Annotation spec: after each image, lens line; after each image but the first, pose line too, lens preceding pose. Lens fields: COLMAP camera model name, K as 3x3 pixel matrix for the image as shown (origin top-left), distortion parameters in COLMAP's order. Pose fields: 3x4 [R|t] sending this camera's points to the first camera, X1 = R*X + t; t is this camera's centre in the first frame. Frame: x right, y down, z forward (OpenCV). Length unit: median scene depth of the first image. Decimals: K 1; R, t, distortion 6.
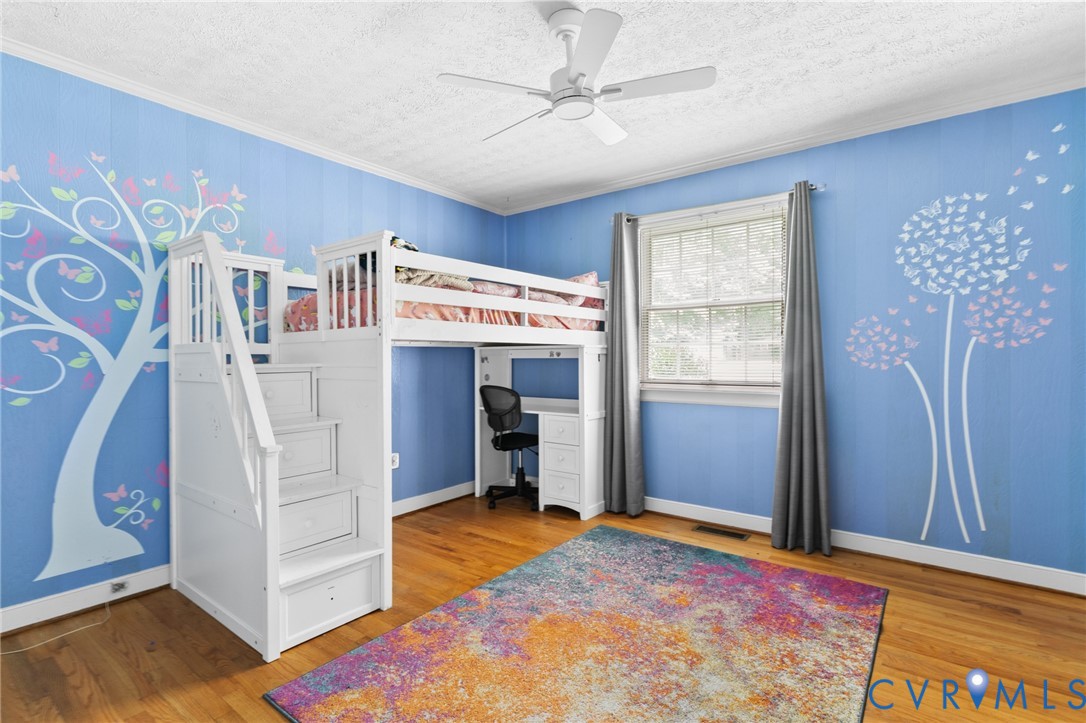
lens RADIAL K [[524.1, 0, 539.9], [0, 524.1, 354.2], [0, 0, 1]] dist [0.000892, 0.000052]
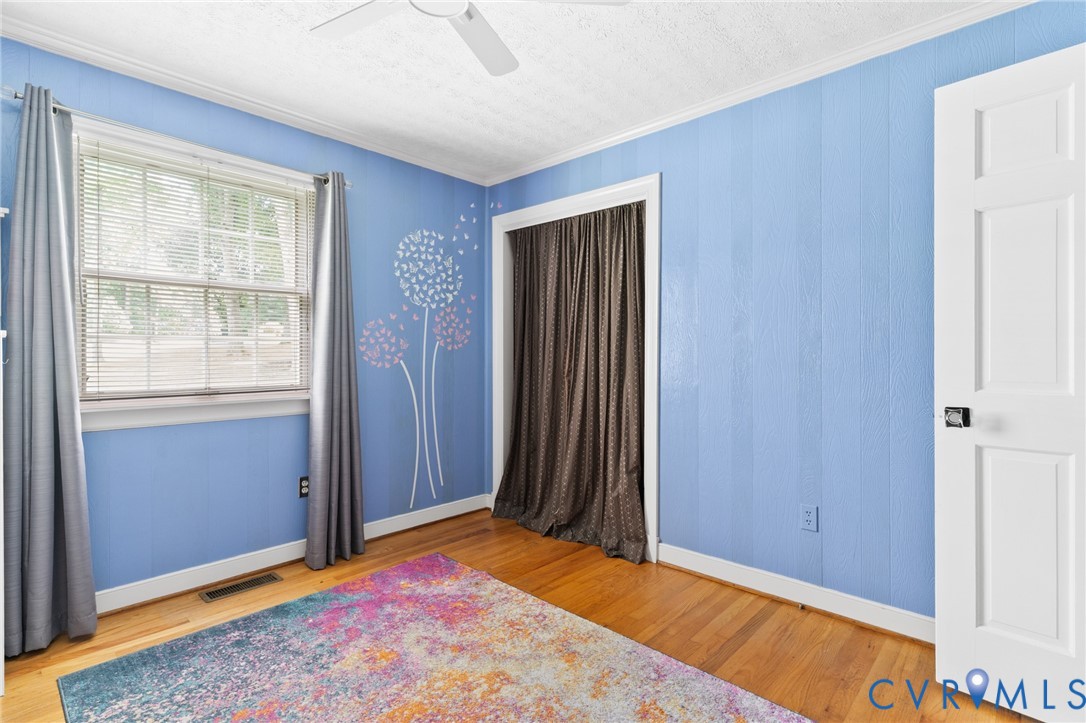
lens RADIAL K [[524.1, 0, 539.9], [0, 524.1, 354.2], [0, 0, 1]] dist [0.000892, 0.000052]
pose [[0.095296, 0.006261, 0.995429, -0.456324], [-0.003666, 0.999976, -0.005939, 0.006149], [-0.995442, -0.003083, 0.095317, 0.605059]]
